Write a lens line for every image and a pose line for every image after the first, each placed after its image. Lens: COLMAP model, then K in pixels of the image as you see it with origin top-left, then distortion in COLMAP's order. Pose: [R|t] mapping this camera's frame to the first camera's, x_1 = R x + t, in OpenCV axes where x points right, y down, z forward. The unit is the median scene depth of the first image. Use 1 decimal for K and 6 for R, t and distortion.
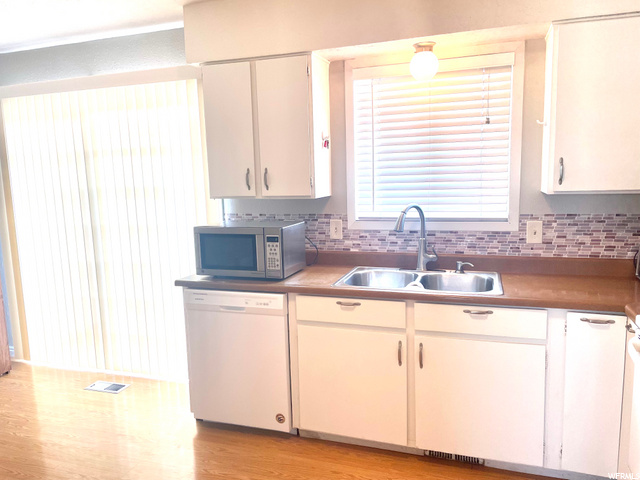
lens RADIAL K [[490.4, 0, 319.6], [0, 490.4, 242.6], [0, 0, 1]] dist [0.083429, -0.096512]
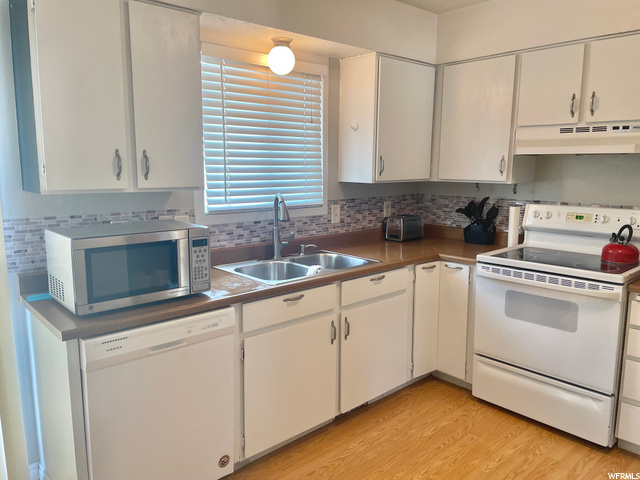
lens RADIAL K [[490.4, 0, 319.7], [0, 490.4, 239.3], [0, 0, 1]] dist [0.083429, -0.096512]
pose [[0.468169, -0.105644, 0.877301, -0.678490], [0.103138, 0.992575, 0.064485, -0.042110], [-0.877599, 0.060293, 0.475588, 0.451161]]
